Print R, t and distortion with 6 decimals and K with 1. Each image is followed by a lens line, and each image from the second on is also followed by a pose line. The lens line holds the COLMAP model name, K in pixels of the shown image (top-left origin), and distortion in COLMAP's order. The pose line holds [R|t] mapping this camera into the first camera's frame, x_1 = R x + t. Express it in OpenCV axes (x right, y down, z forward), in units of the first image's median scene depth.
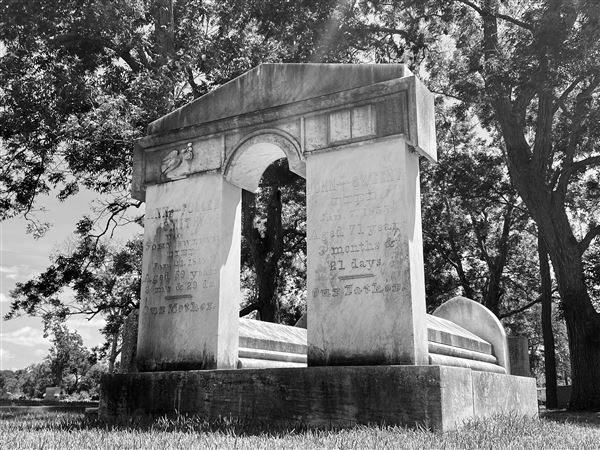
lens RADIAL K [[686.1, 0, 298.4], [0, 686.1, 205.9], [0, 0, 1]] dist [0.011849, 0.000000]
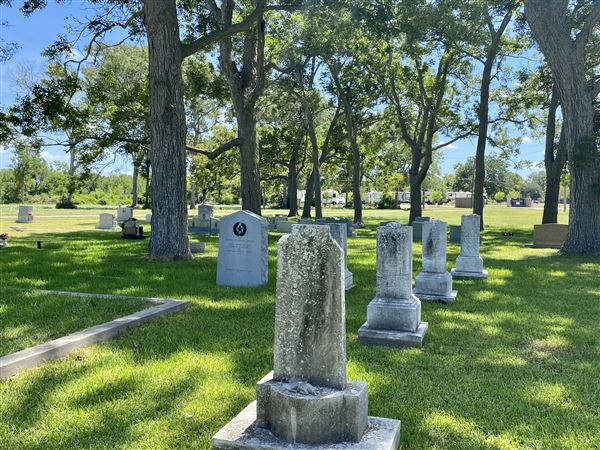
lens RADIAL K [[531.5, 0, 300.3], [0, 531.5, 226.7], [0, 0, 1]] dist [0.044182, -0.071701]
pose [[0.988242, -0.003585, 0.152854, -0.573047], [-0.045309, 0.947955, 0.315164, 0.076367], [-0.146028, -0.318384, 0.936647, 1.297776]]
